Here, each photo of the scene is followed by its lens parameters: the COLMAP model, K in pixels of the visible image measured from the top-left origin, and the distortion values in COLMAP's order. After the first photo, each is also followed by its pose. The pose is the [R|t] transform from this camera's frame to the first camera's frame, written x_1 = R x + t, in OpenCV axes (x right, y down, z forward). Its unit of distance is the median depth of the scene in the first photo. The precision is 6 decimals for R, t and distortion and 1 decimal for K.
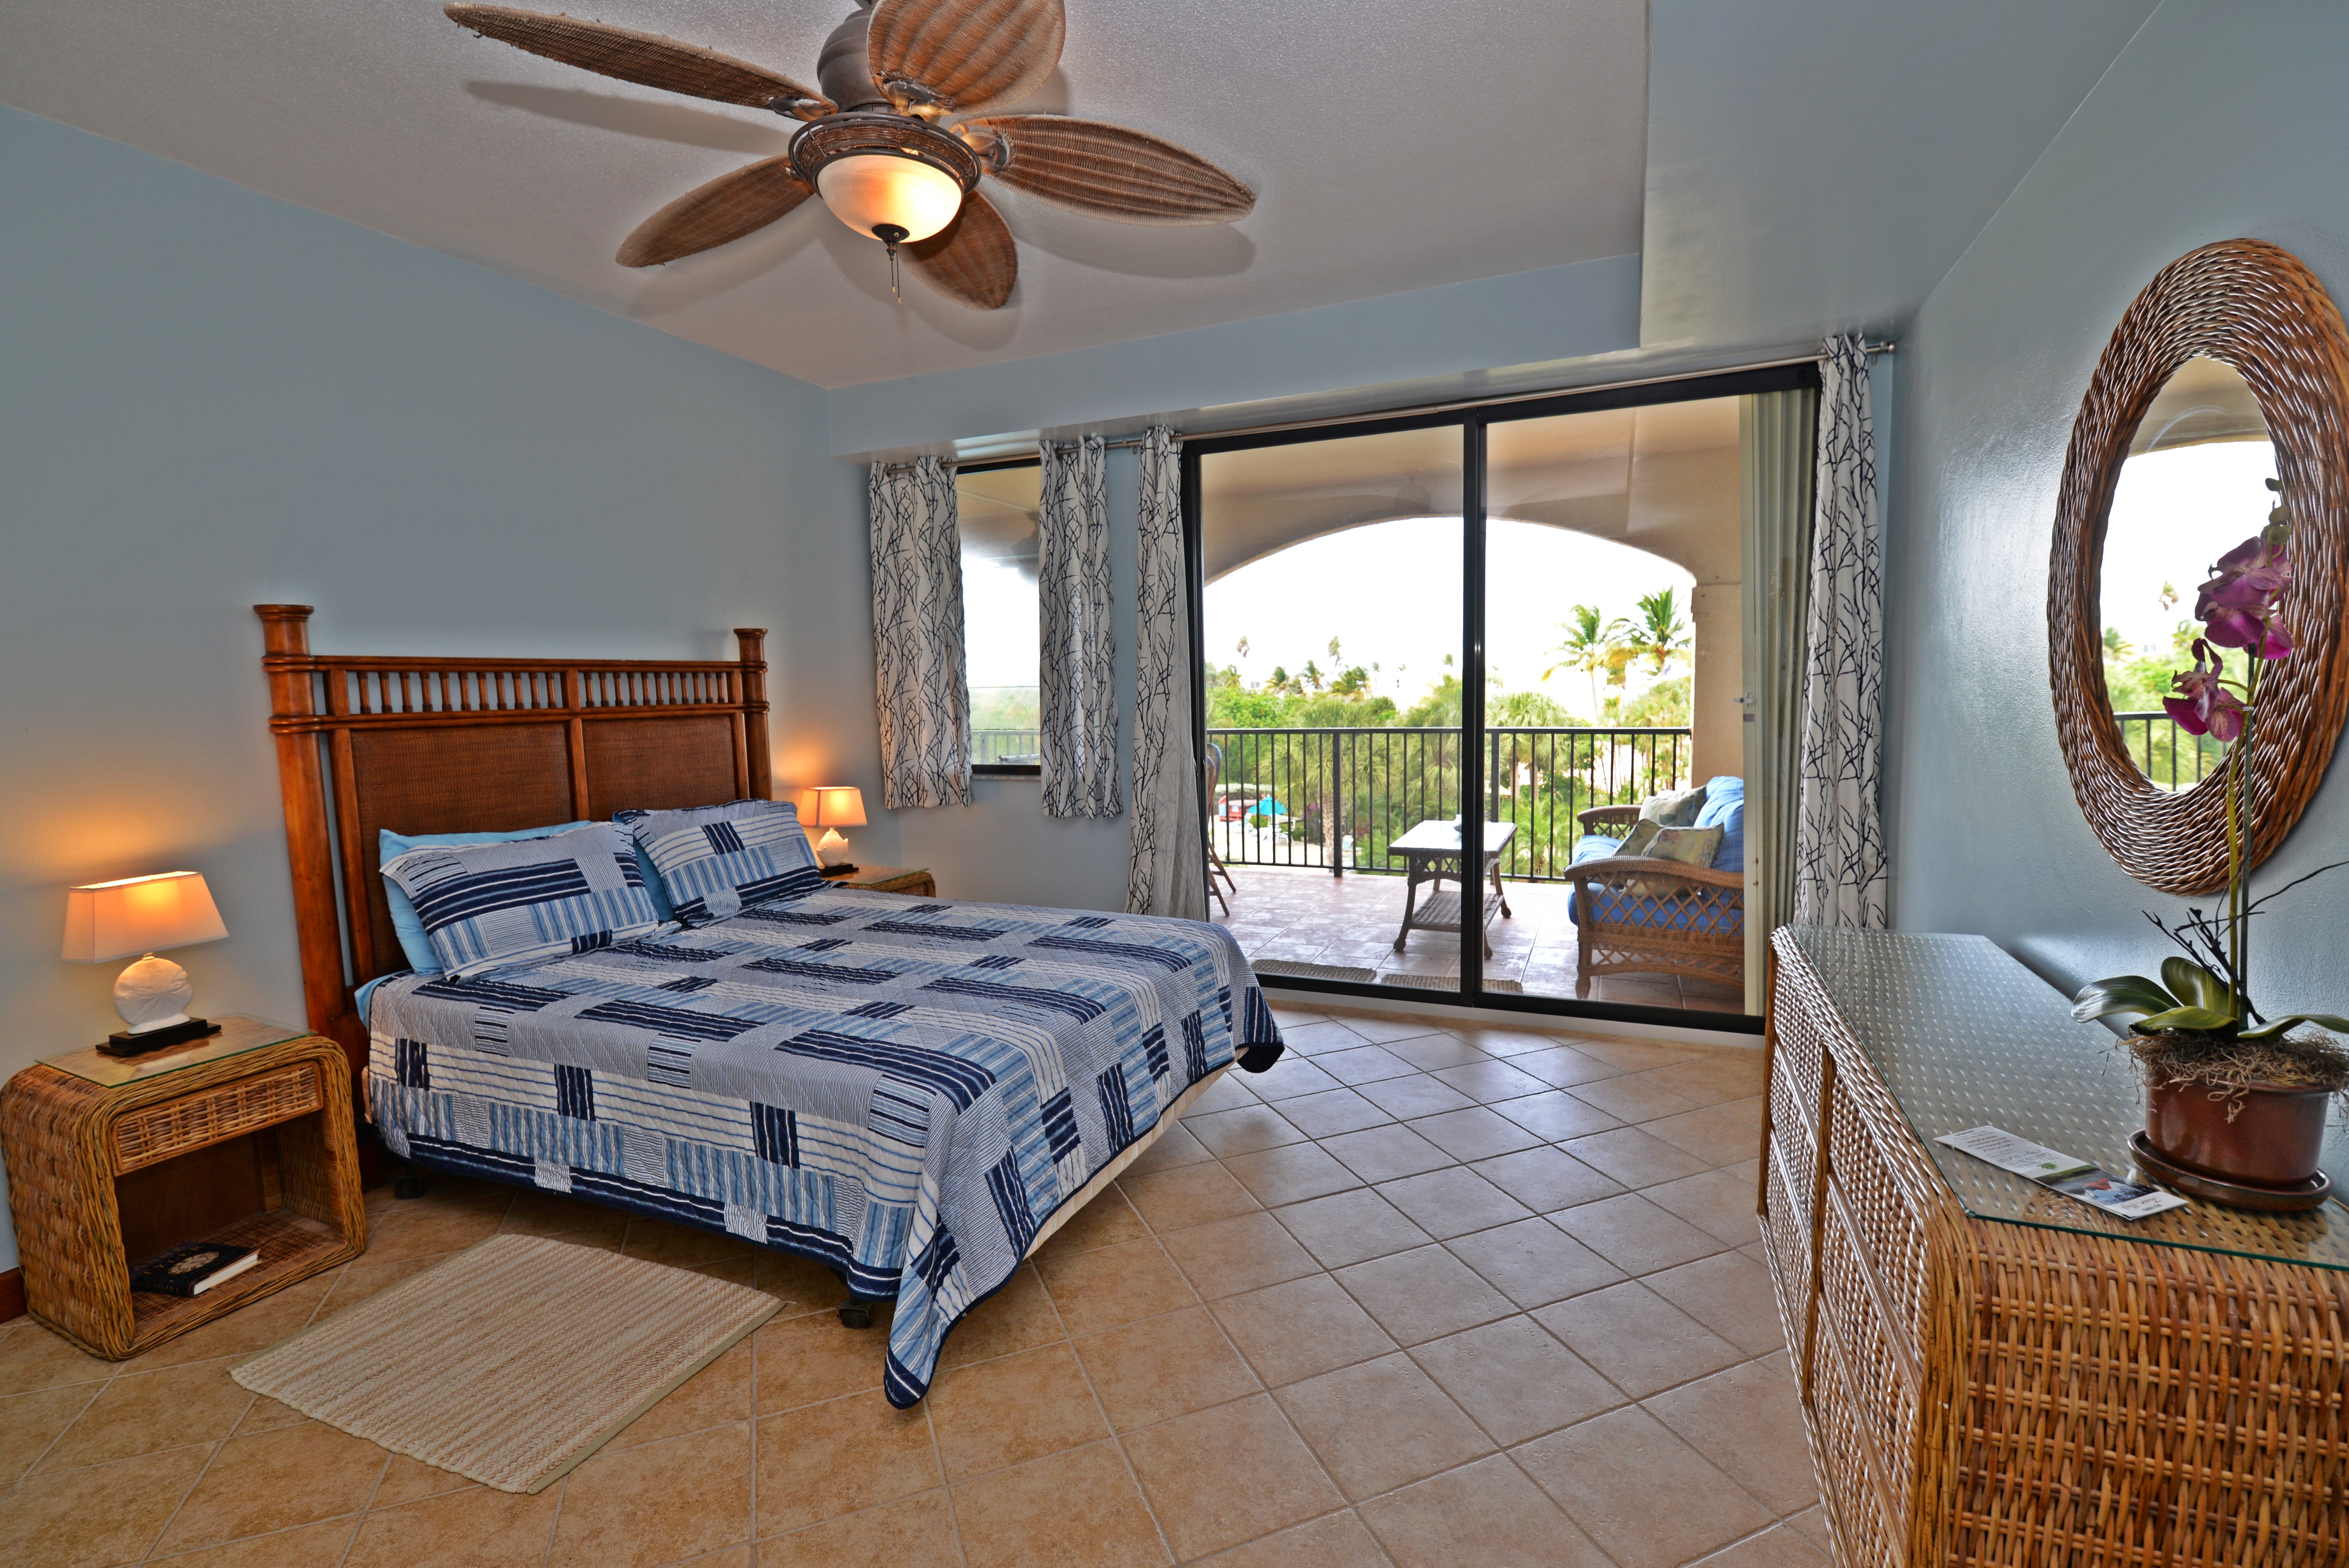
lens RADIAL K [[1029.2, 0, 1169.7], [0, 1029.2, 791.7], [0, 0, 1]] dist [0.000114, -0.010012]
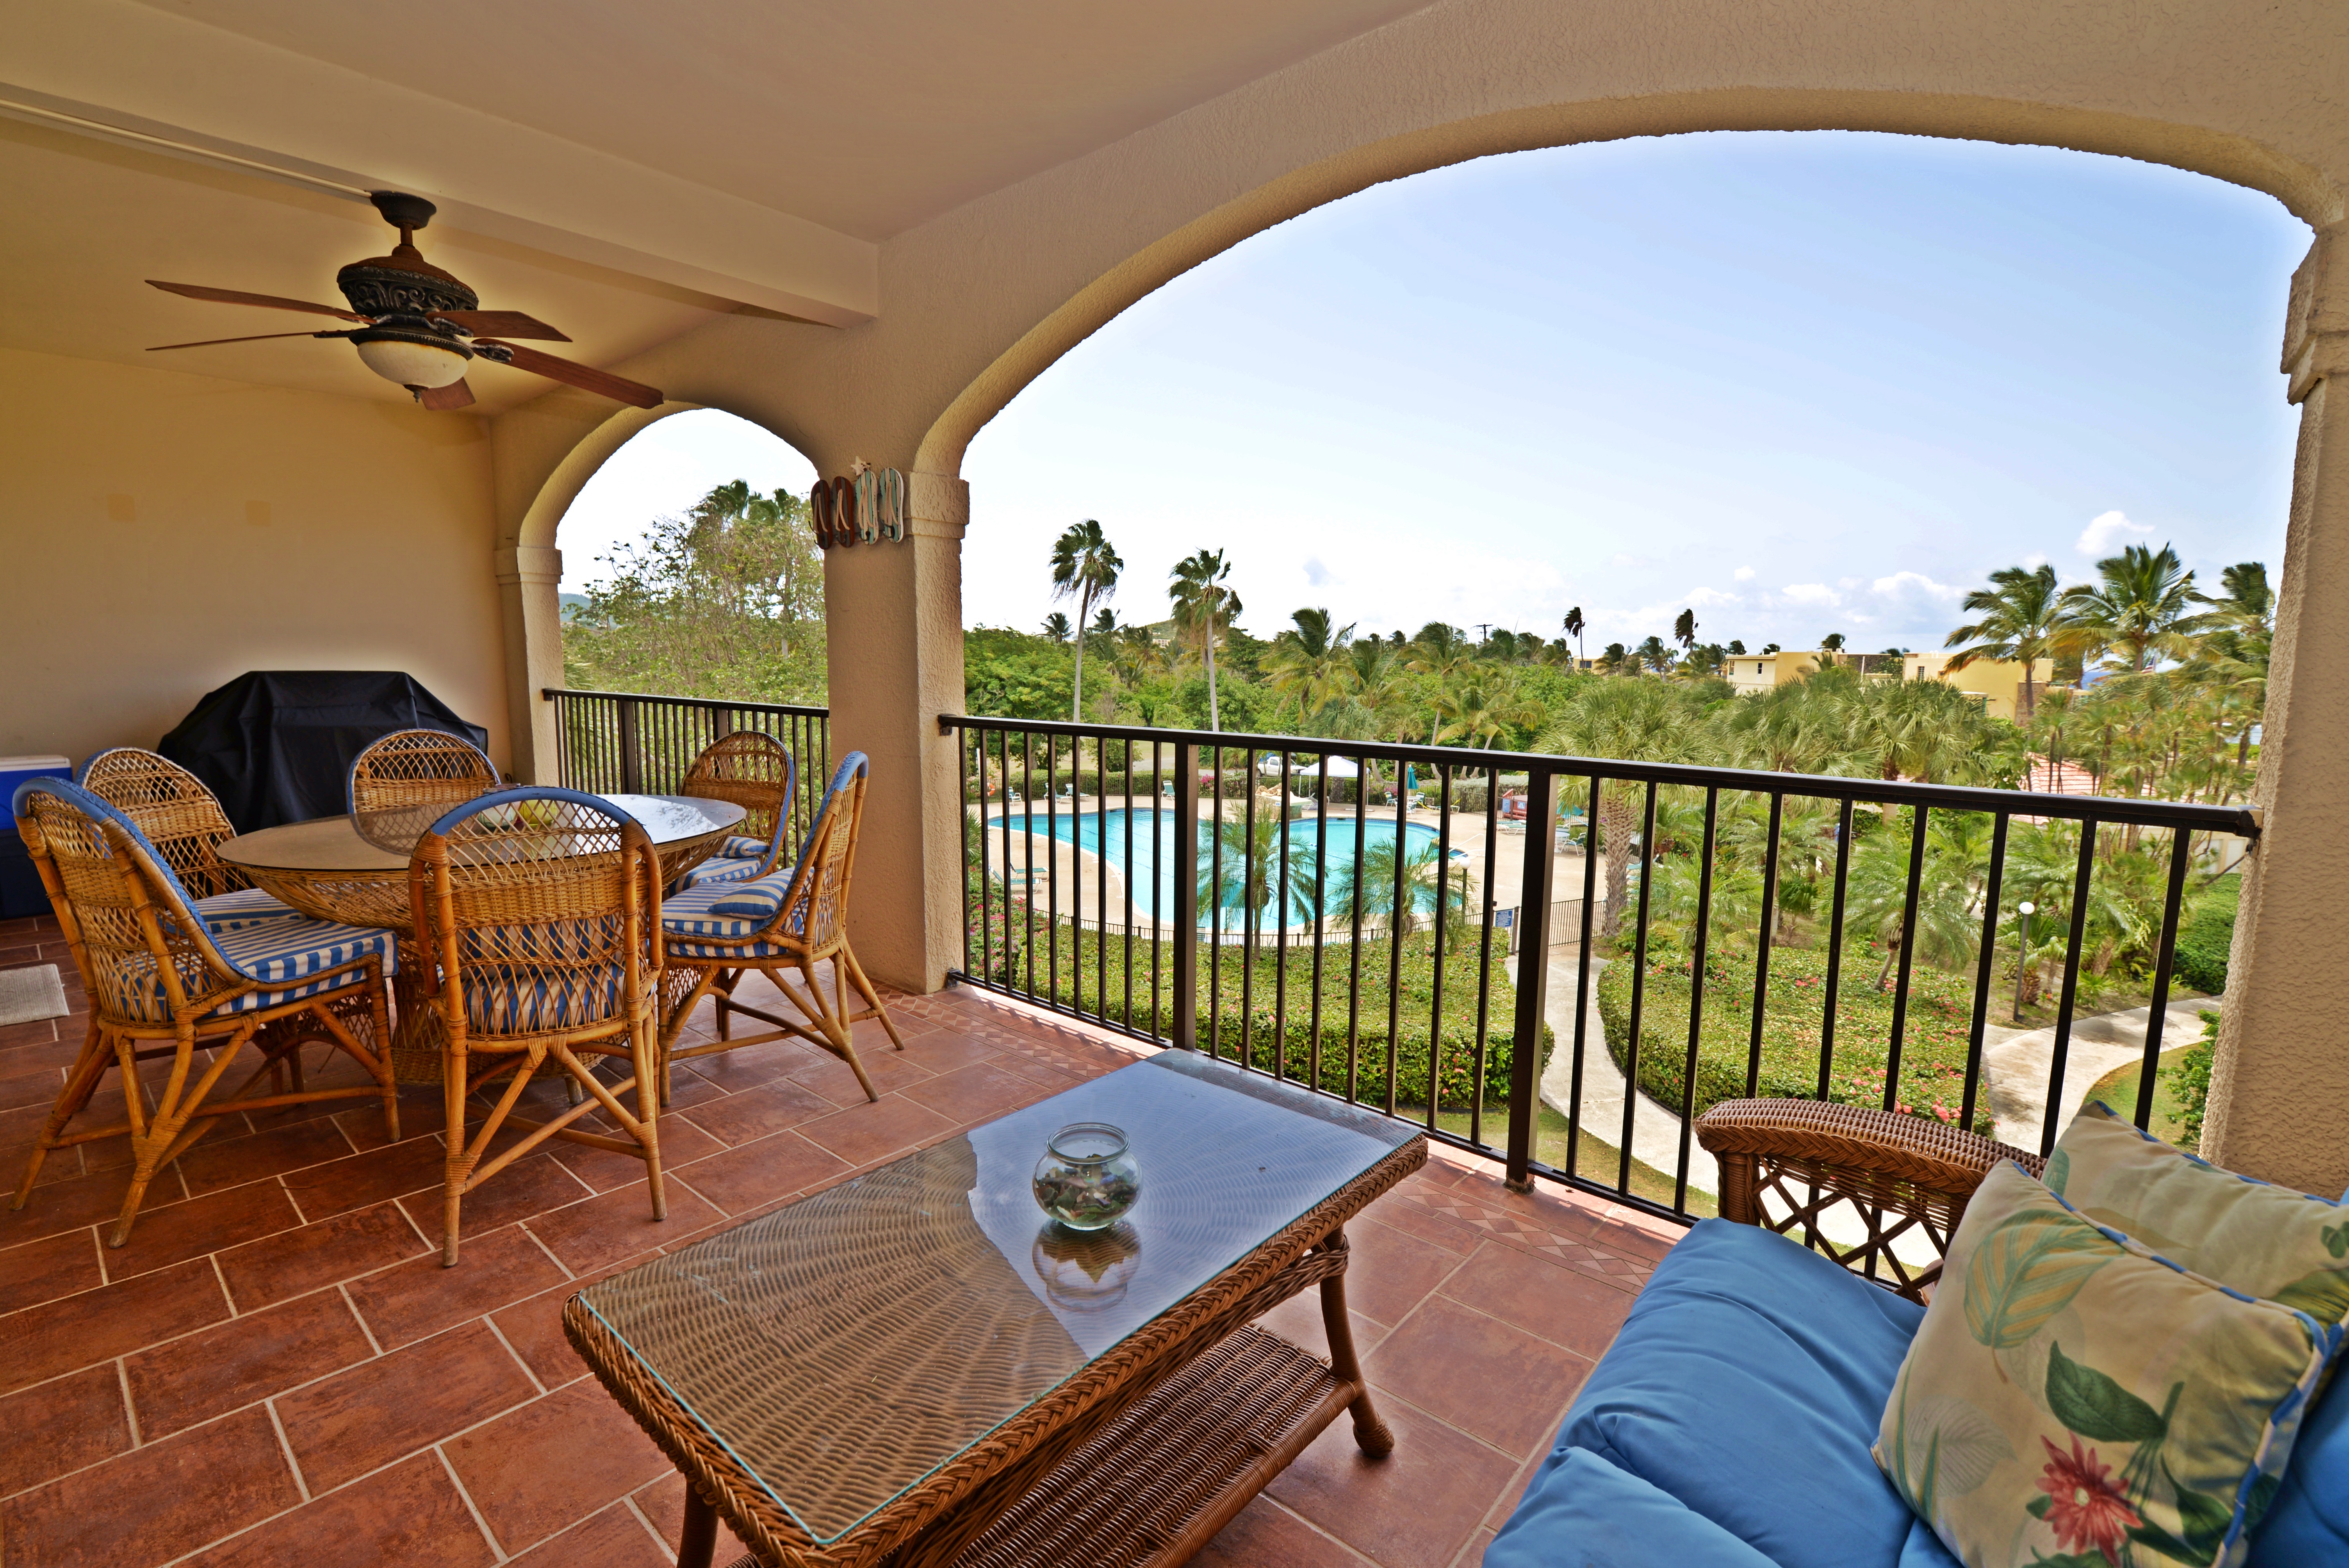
lens RADIAL K [[1029.2, 0, 1169.7], [0, 1029.2, 791.7], [0, 0, 1]] dist [0.000114, -0.010012]
pose [[0.951258, 0.069778, -0.300399, 0.629930], [-0.061805, 0.997440, 0.035976, -0.111887], [0.302141, -0.015656, 0.953135, 1.314625]]
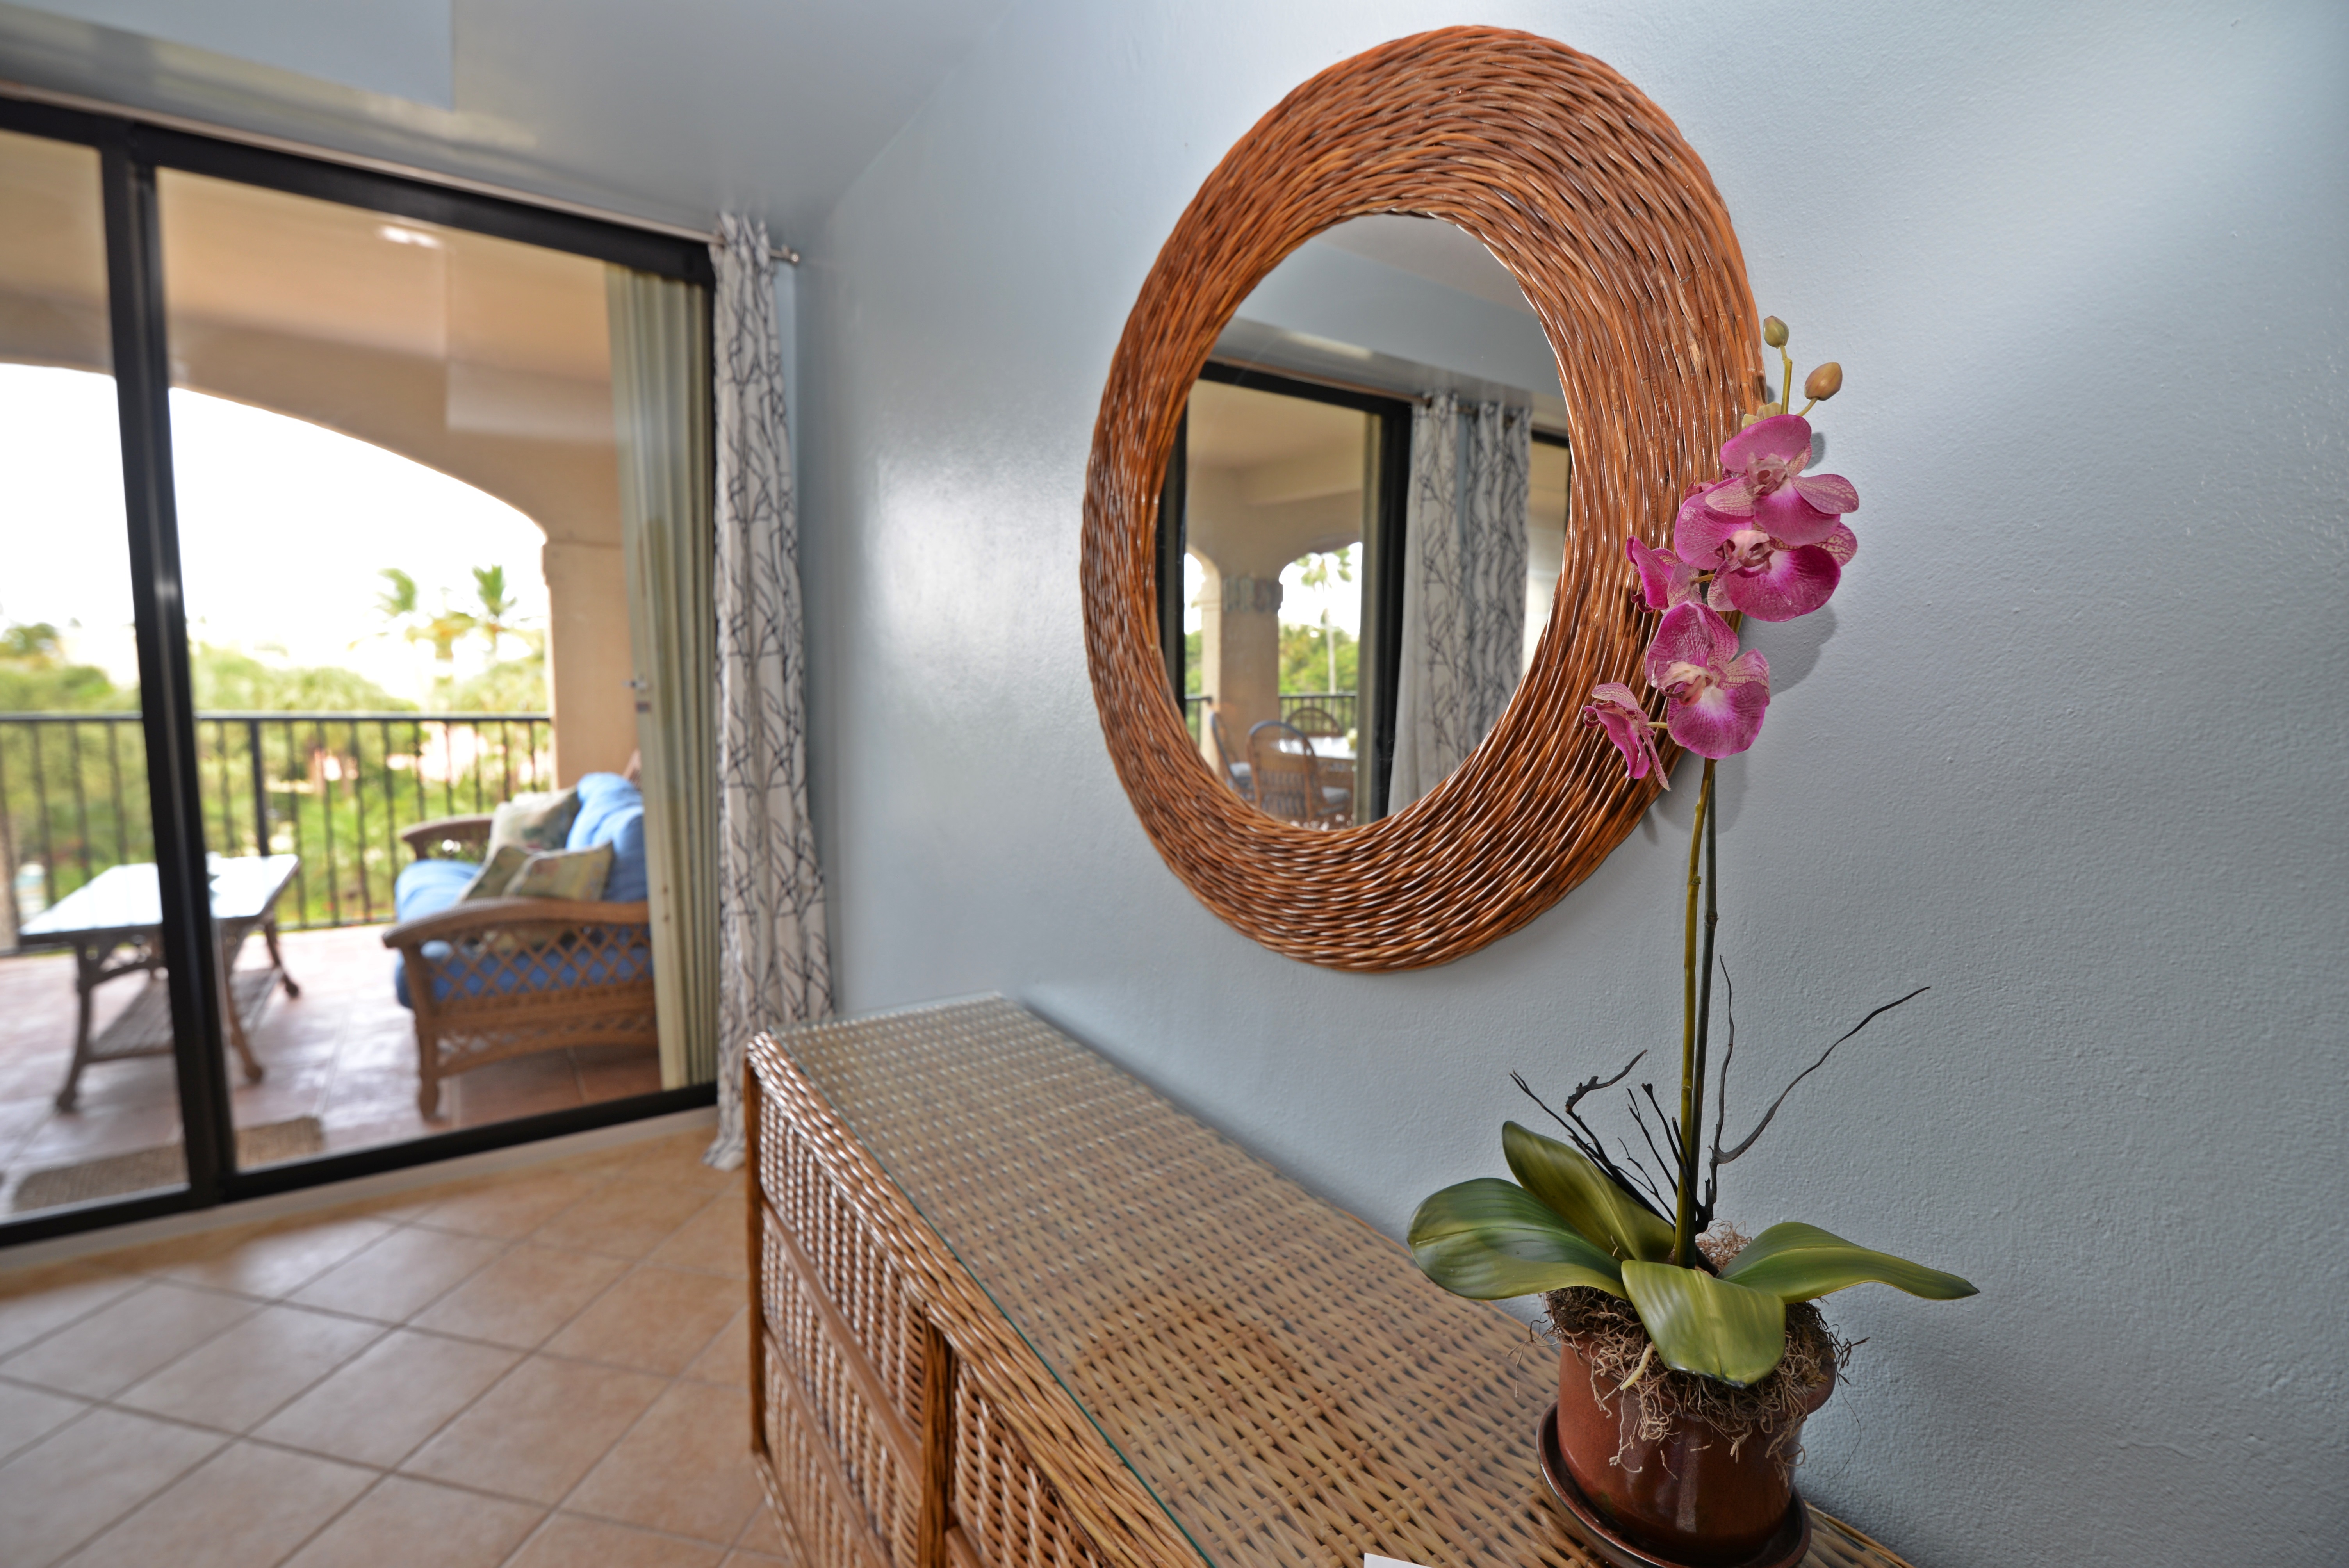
lens RADIAL K [[1008.7, 0, 1160.9], [0, 1008.7, 799.5], [0, 0, 1]] dist [-0.006880, -0.007353]
pose [[0.518879, -0.067289, 0.852195, 0.133209], [0.044176, 0.997676, 0.051878, -0.027987], [-0.853705, 0.010728, 0.520646, 0.314124]]
